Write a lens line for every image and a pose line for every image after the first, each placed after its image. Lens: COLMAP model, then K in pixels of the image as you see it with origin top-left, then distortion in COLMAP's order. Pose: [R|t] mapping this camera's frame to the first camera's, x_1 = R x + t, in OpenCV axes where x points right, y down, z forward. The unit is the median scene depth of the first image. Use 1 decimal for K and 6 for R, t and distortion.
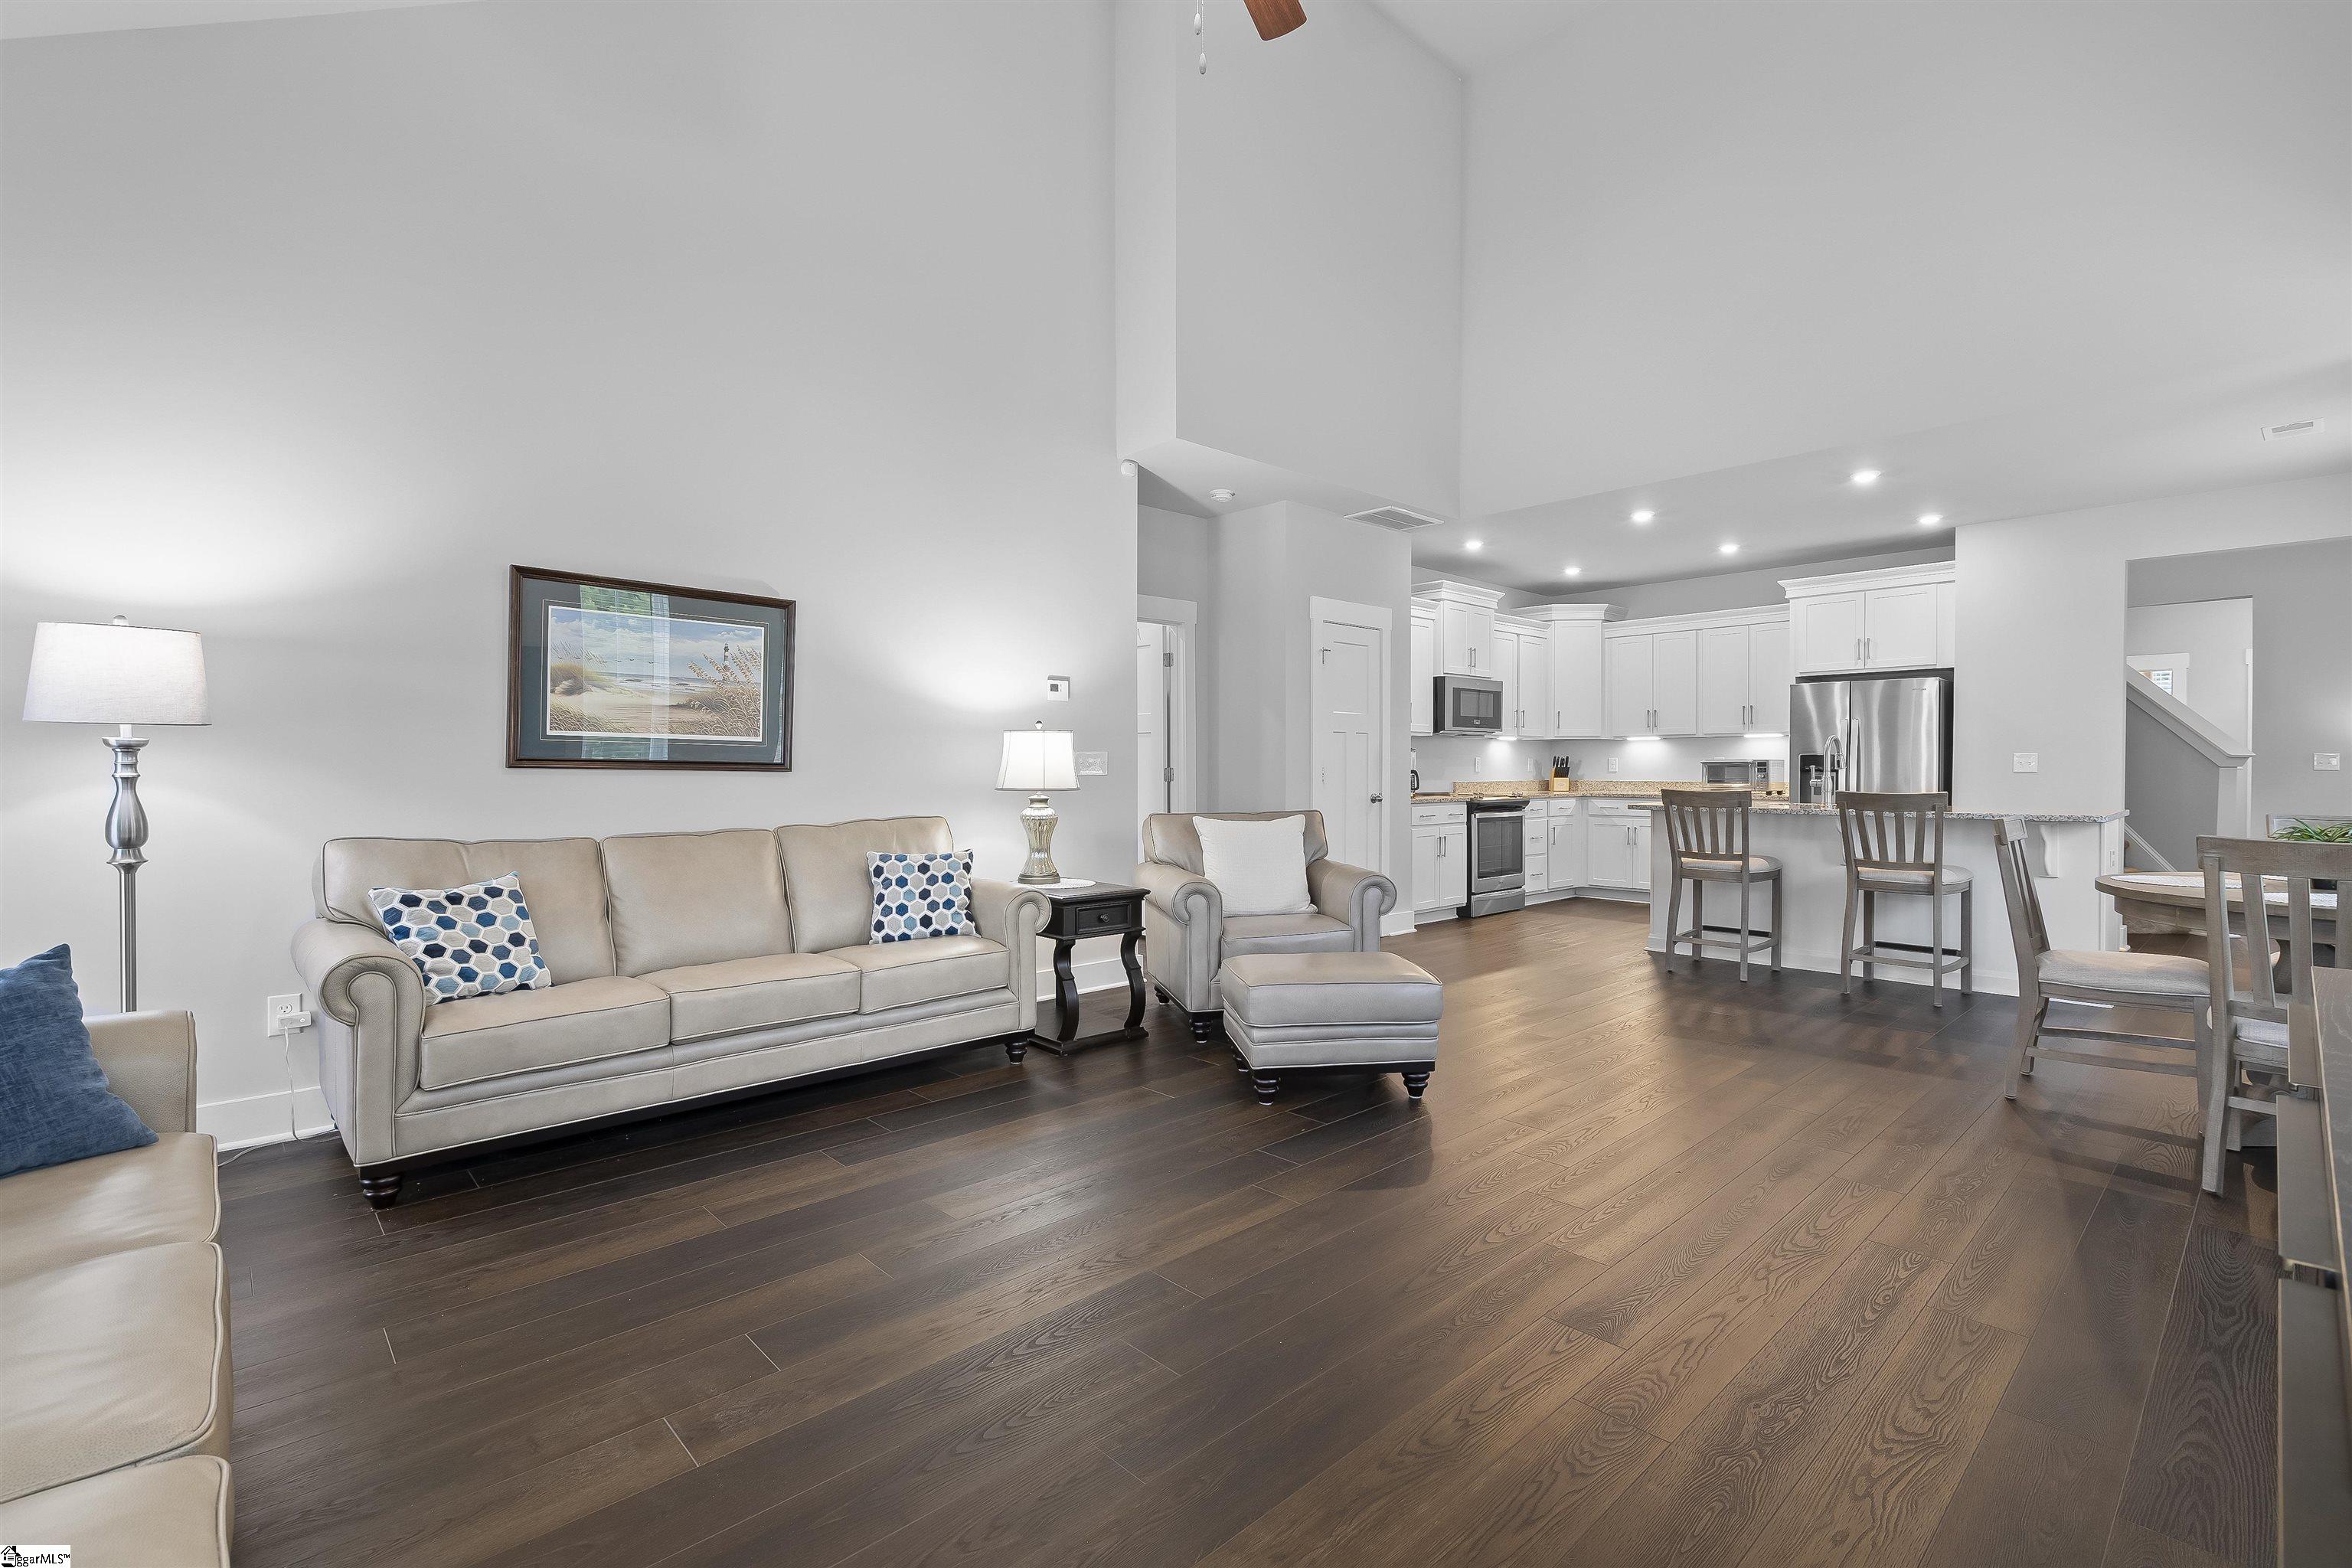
lens RADIAL K [[1066.8, 0, 1168.7], [0, 1066.8, 769.5], [0, 0, 1]] dist [0.005248, 0.000434]
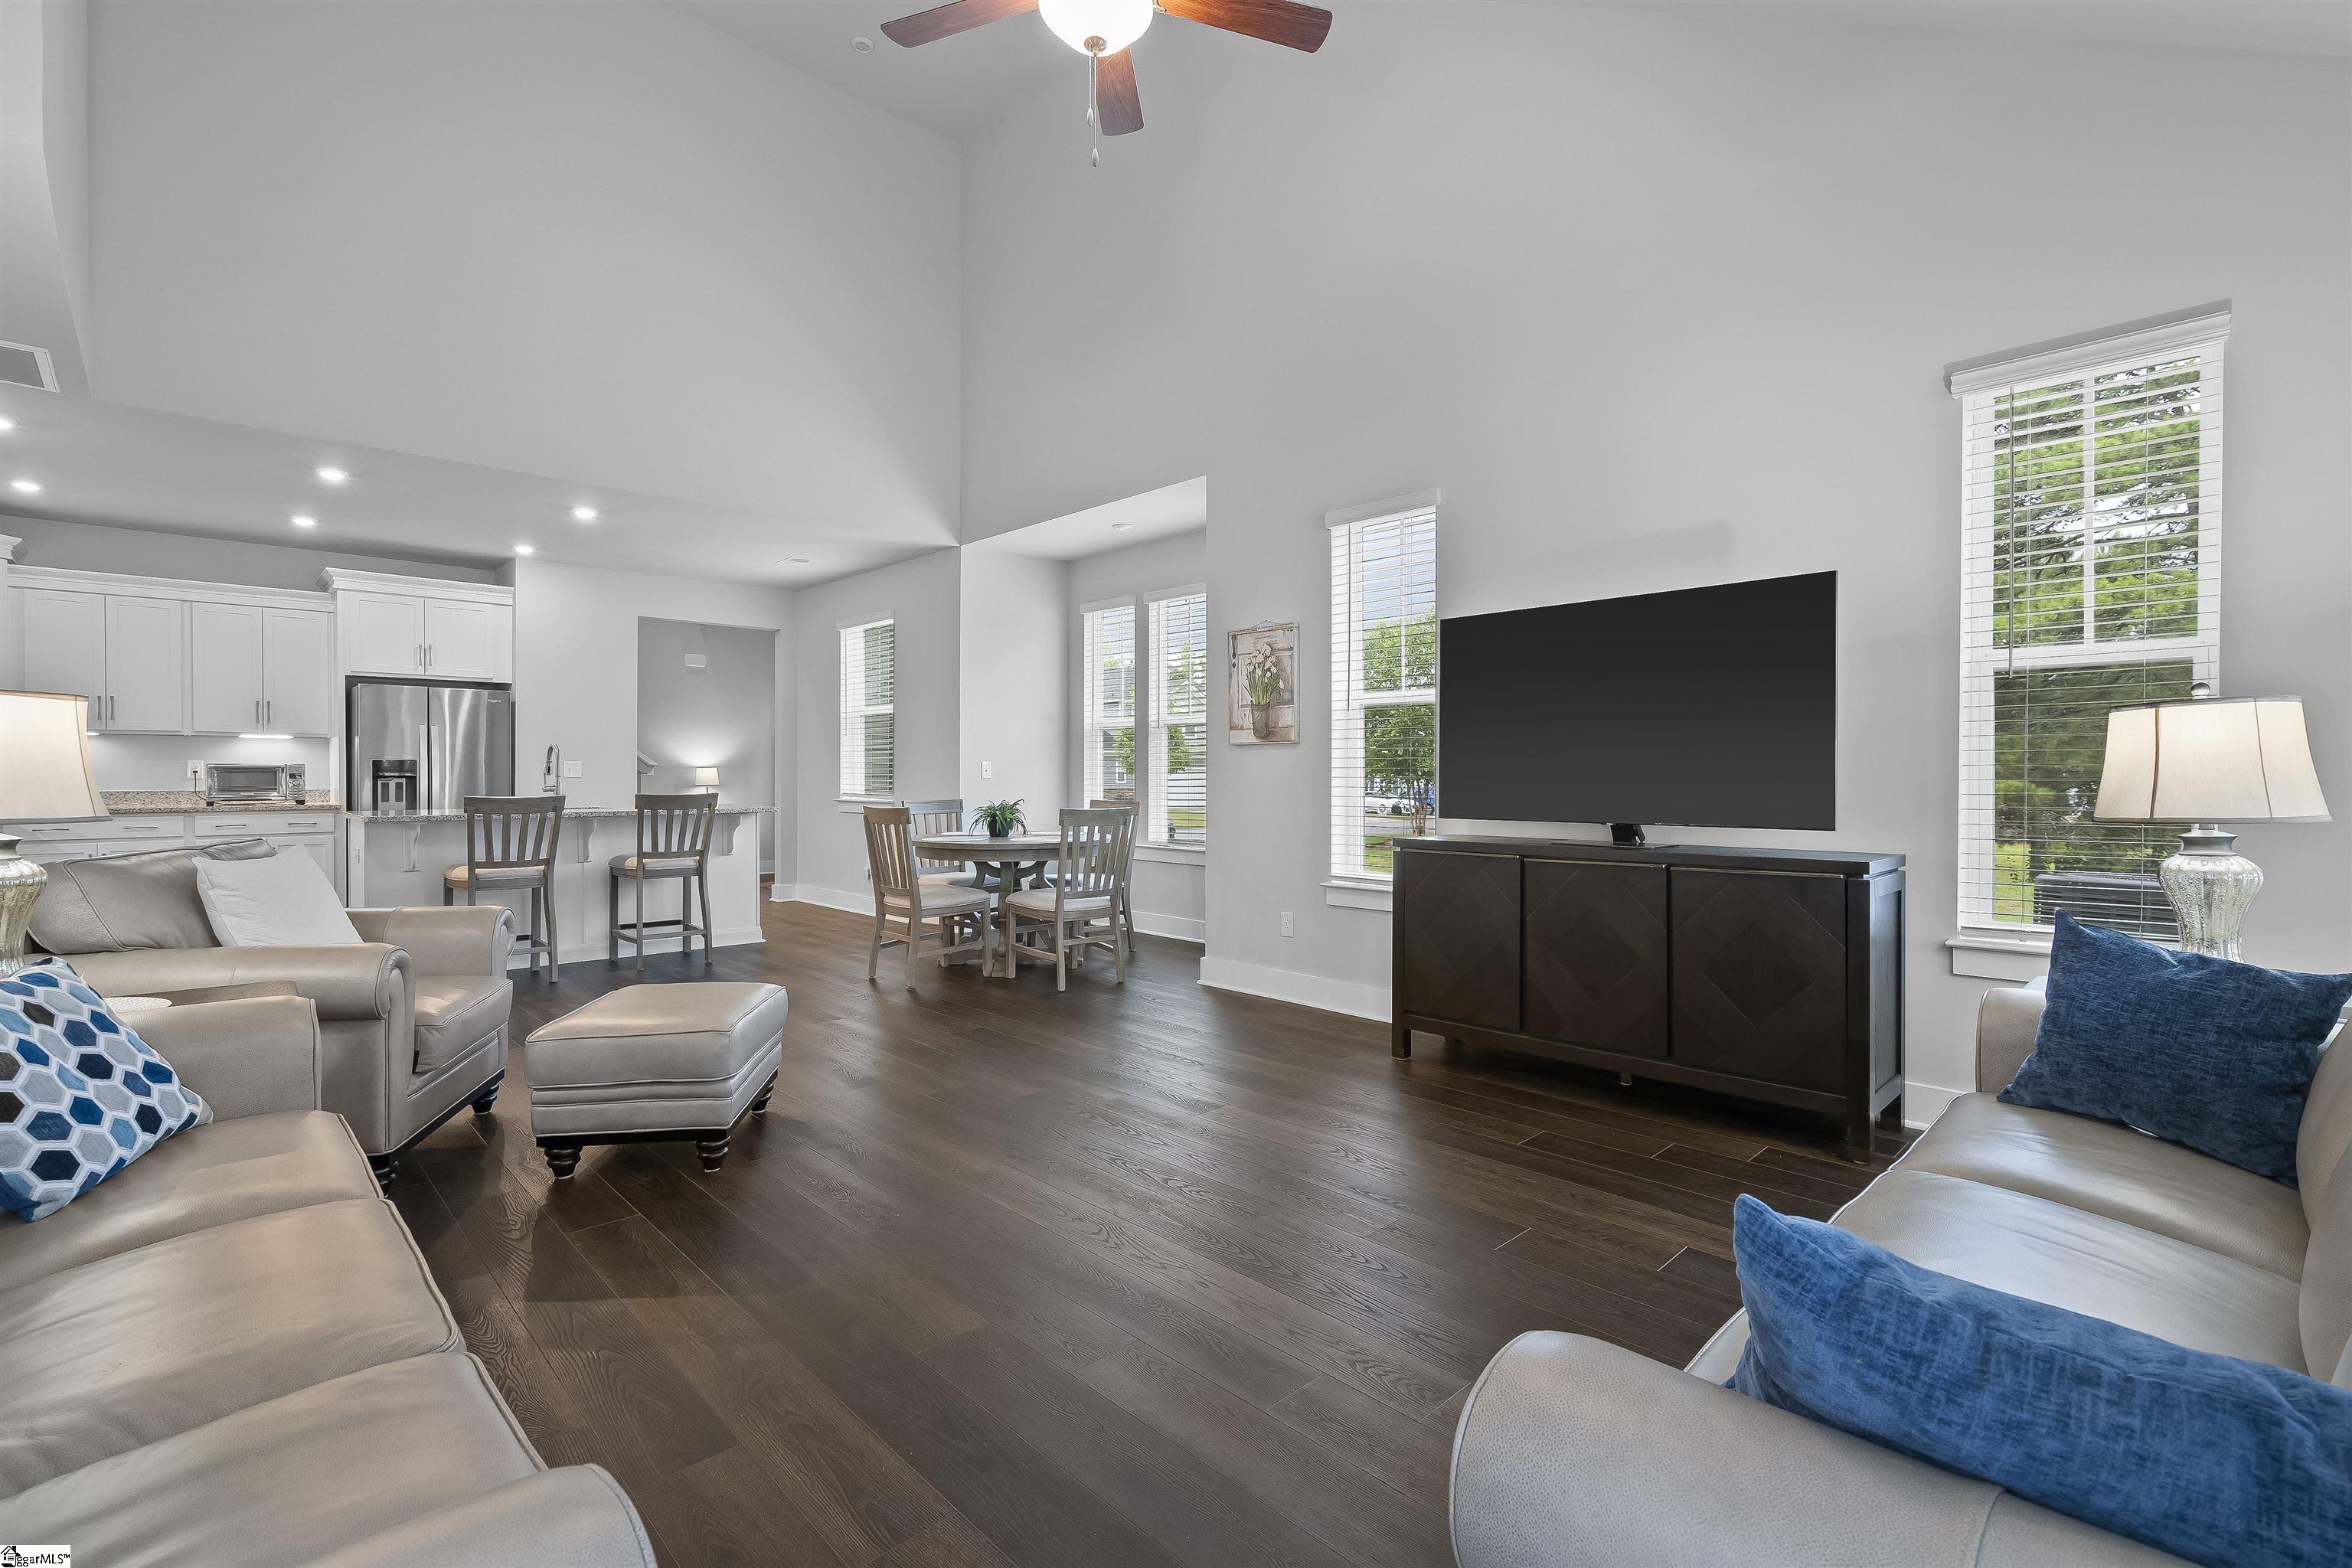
lens RADIAL K [[1066.8, 0, 1163.3], [0, 1066.8, 778.3], [0, 0, 1]] dist [0.005248, 0.000434]
pose [[0.004987, -0.004266, 0.999978, -0.356602], [0.000157, 0.999991, 0.004266, -0.001077], [-0.999988, 0.000136, 0.004987, 0.303321]]
